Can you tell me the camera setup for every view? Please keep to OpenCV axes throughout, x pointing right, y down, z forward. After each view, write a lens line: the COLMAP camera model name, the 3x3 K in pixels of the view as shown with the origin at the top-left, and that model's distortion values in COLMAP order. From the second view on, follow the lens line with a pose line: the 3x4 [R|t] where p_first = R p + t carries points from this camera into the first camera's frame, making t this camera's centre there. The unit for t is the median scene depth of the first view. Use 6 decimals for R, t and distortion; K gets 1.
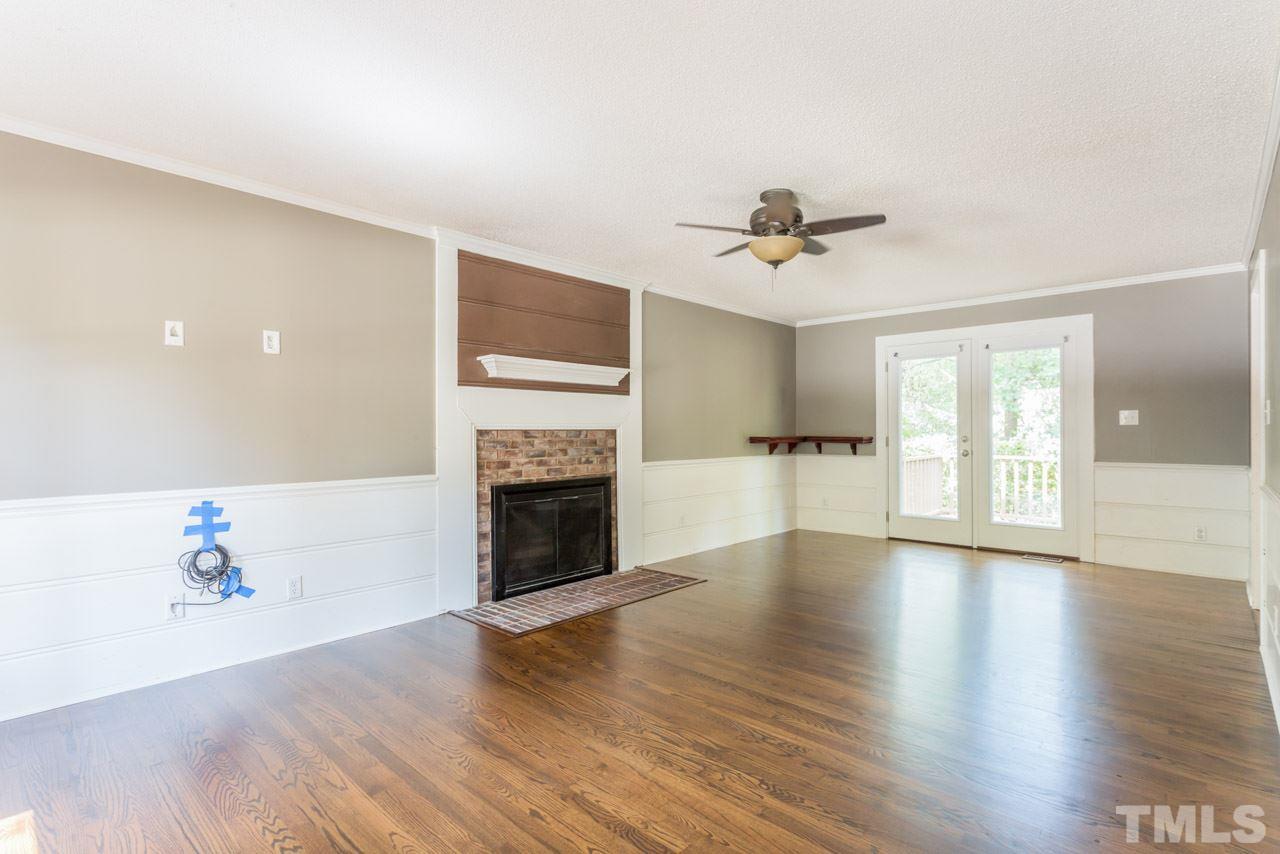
lens RADIAL K [[620.1, 0, 636.9], [0, 620.1, 430.2], [0, 0, 1]] dist [-0.000680, 0.000124]
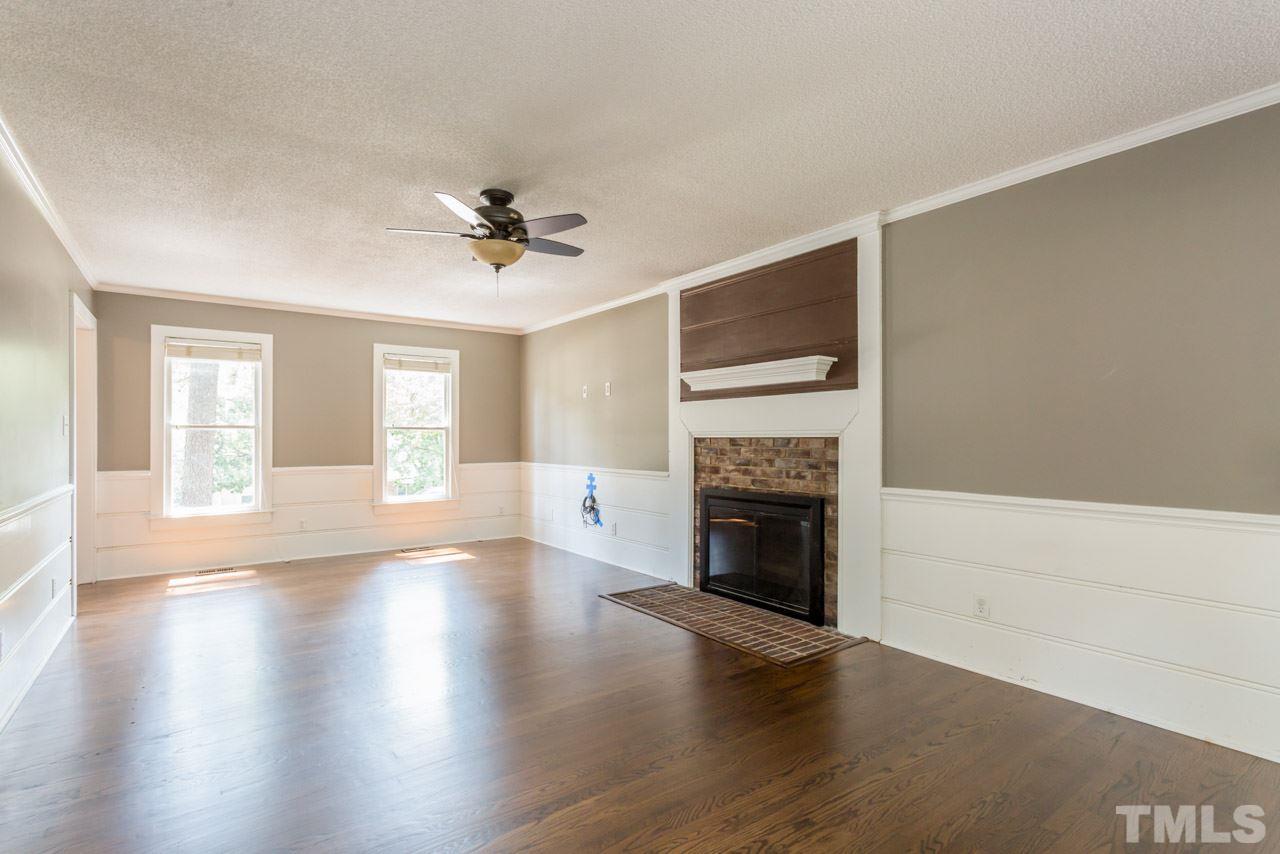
lens RADIAL K [[614.0, 0, 636.4], [0, 614.0, 442.6], [0, 0, 1]] dist [-0.000407, 0.001065]
pose [[-0.190756, 0.008876, -0.981597, 0.848764], [0.000393, 0.999960, 0.008965, -0.001612], [0.981637, 0.001325, -0.190752, 1.053986]]
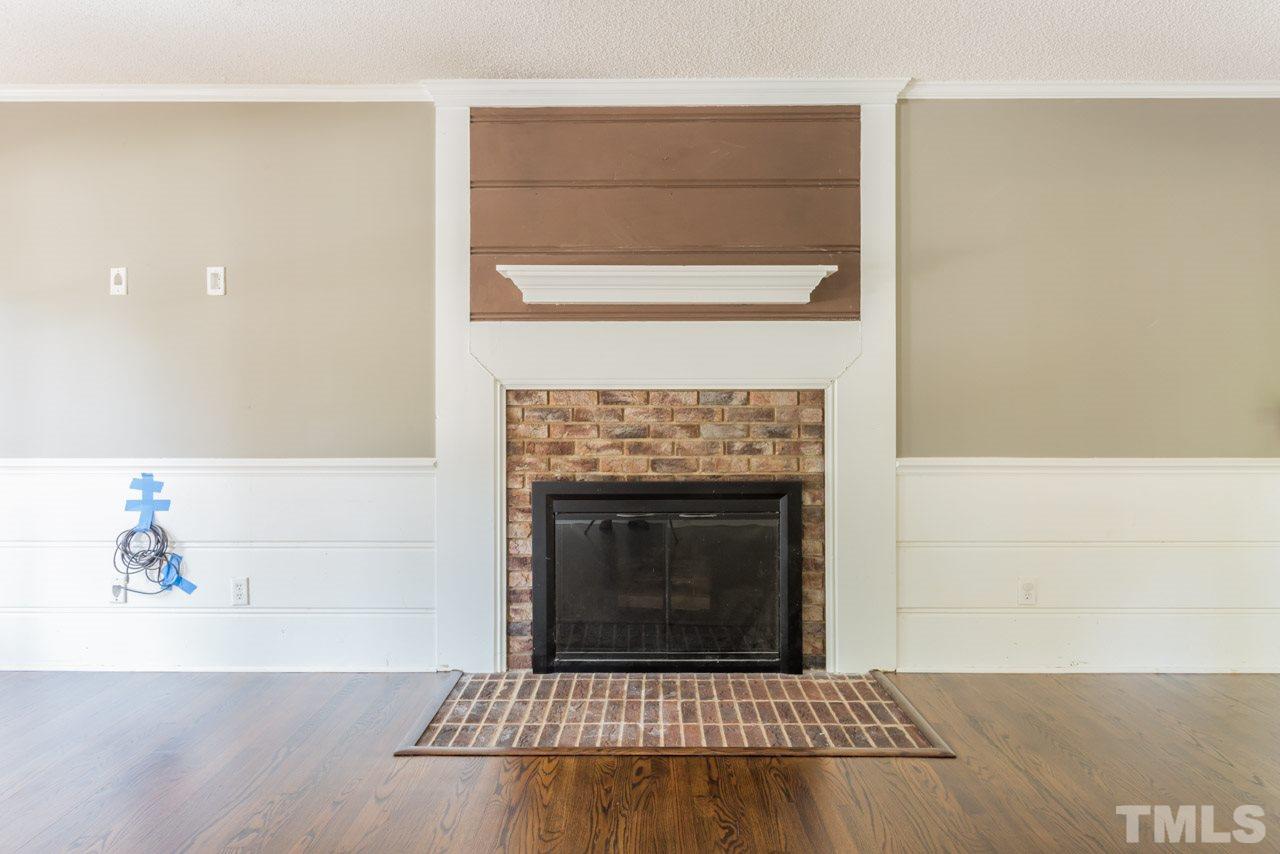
lens RADIAL K [[734.0, 0, 639.6], [0, 734.0, 401.7], [0, 0, 1]] dist [-0.009695, -0.000179]
pose [[0.674024, 0.002429, -0.738706, 0.356550], [-0.000279, 0.999995, 0.003034, 0.008440], [0.738710, -0.001838, 0.674021, 0.569251]]
